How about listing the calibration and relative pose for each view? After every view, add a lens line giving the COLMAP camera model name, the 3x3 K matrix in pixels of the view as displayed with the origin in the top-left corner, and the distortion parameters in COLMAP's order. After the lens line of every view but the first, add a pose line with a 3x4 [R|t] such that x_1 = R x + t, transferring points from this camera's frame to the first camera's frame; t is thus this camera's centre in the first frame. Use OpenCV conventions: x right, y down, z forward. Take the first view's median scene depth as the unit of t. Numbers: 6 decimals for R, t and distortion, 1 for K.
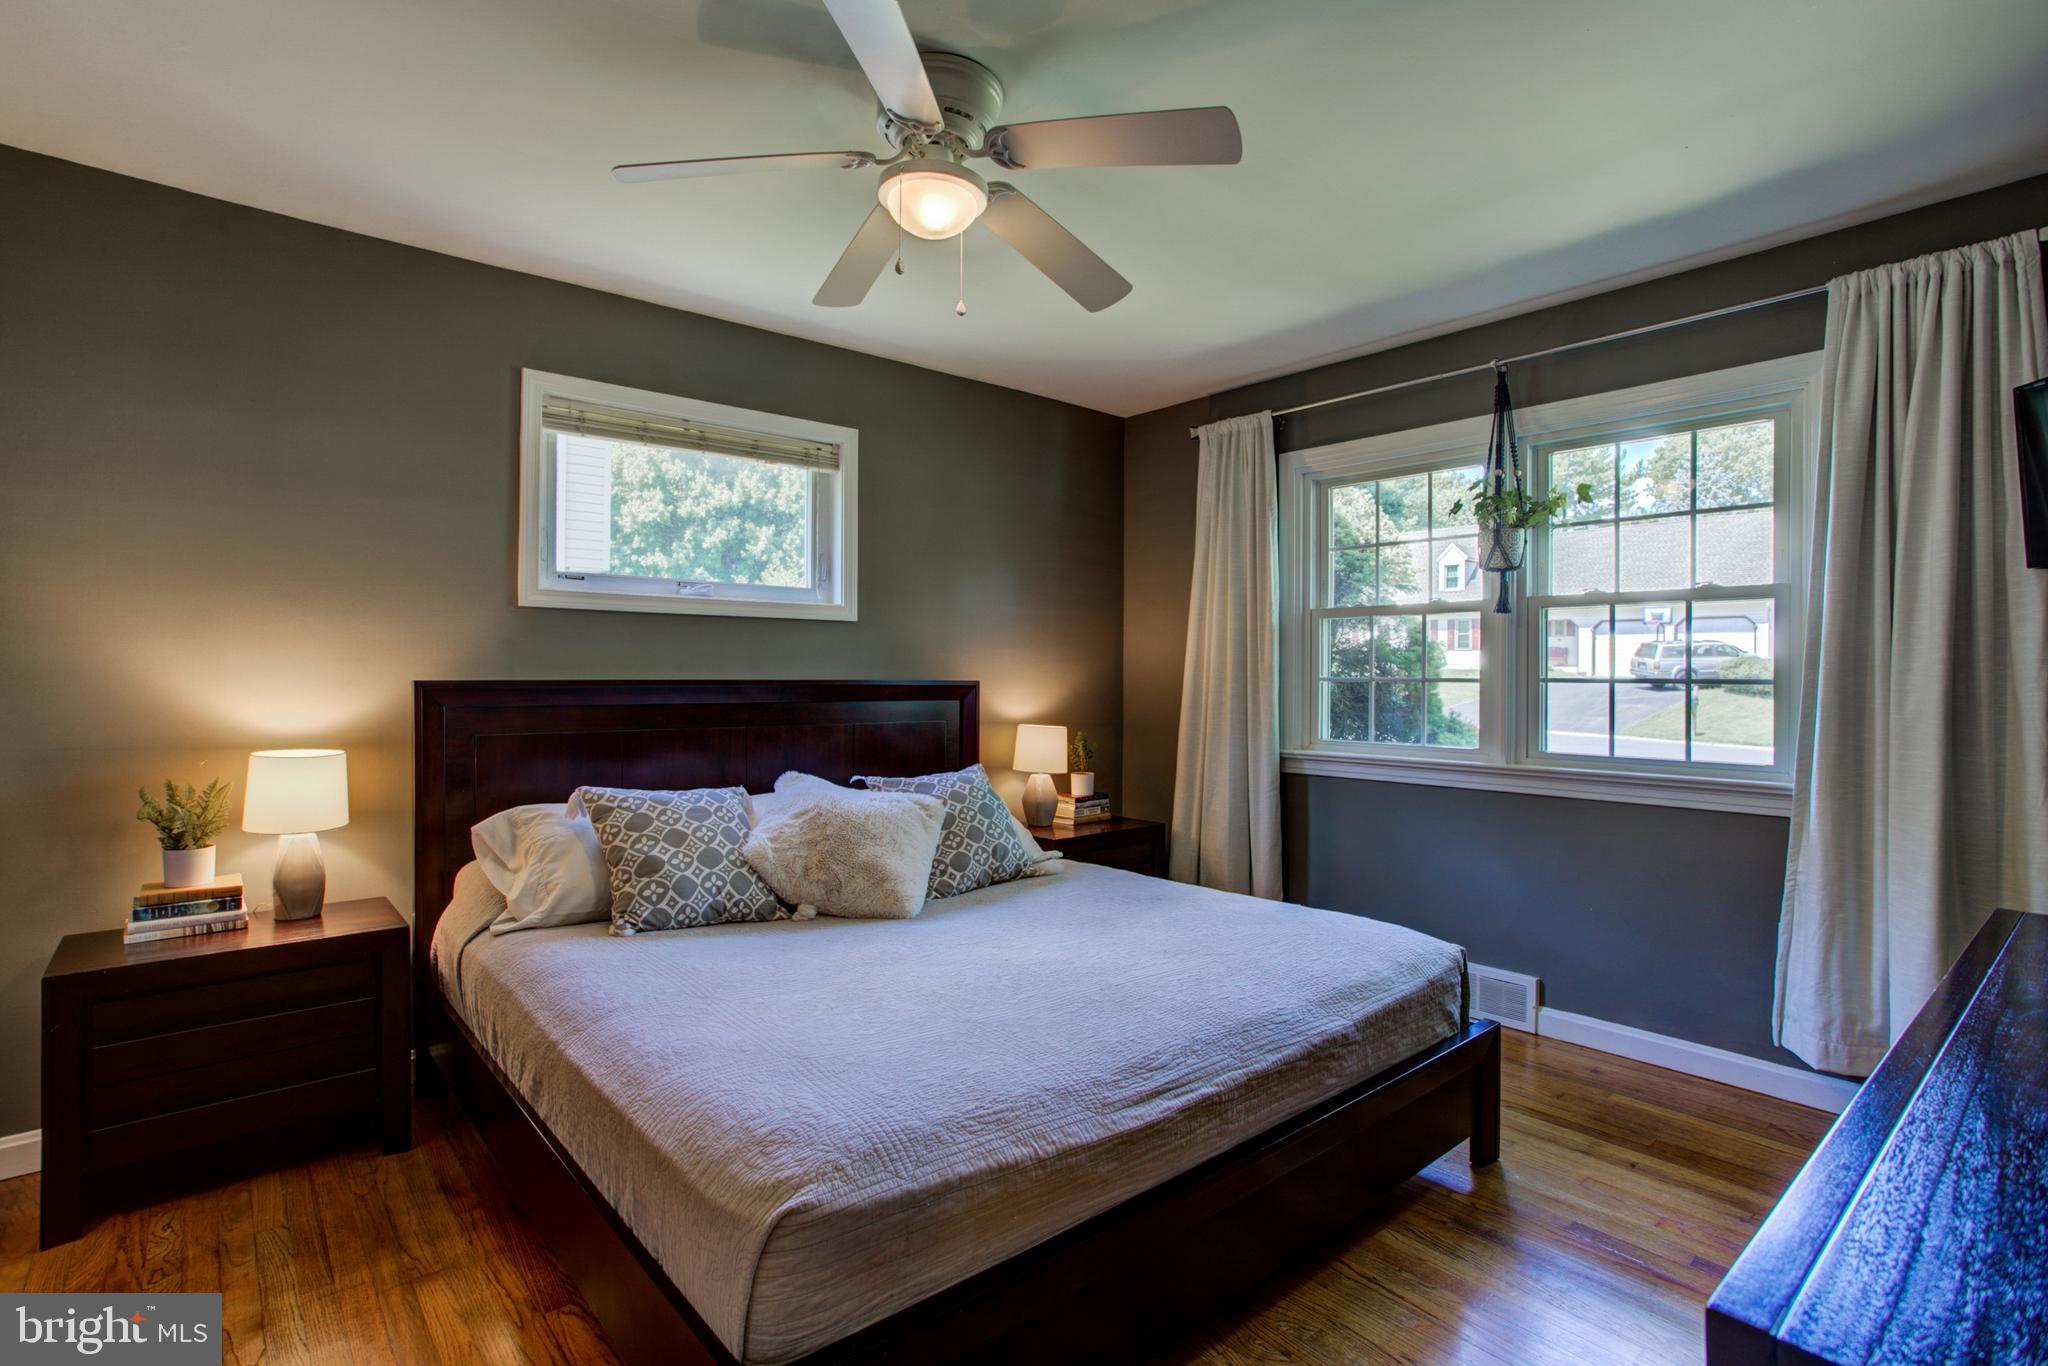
lens RADIAL K [[975.0, 0, 1018.7], [0, 975.0, 673.0], [0, 0, 1]] dist [-0.052147, 0.000119]
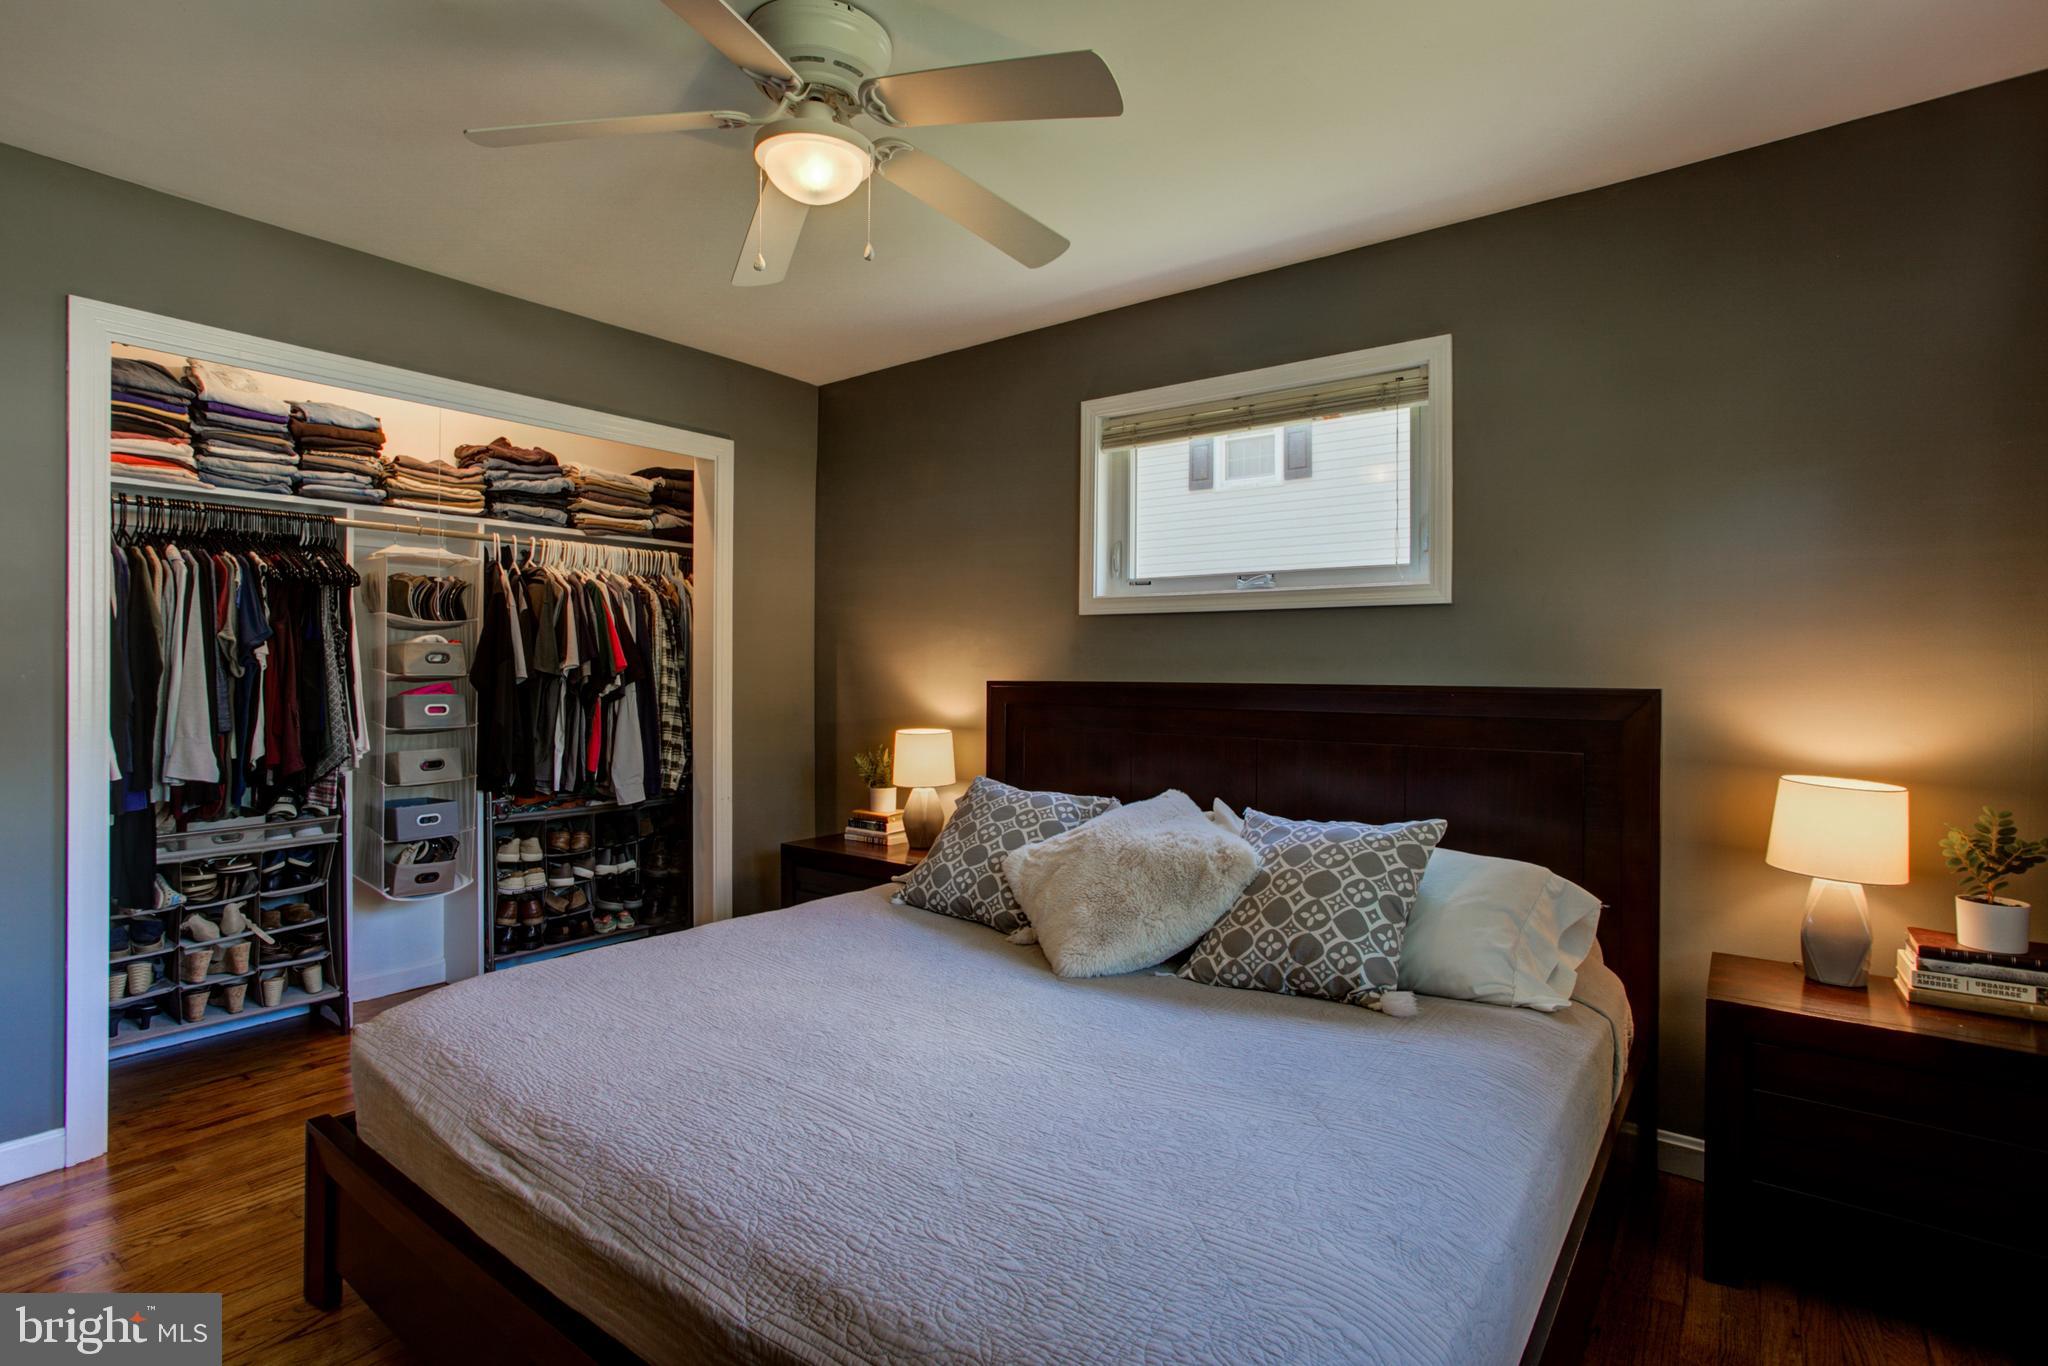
lens RADIAL K [[1005.4, 0, 1011.6], [0, 1005.4, 657.1], [0, 0, 1]] dist [-0.054923, 0.032277]
pose [[0.211131, -0.018843, -0.977276, 0.653616], [-0.002612, 0.999800, -0.019842, 0.002981], [0.977454, 0.006741, 0.211039, 0.732144]]
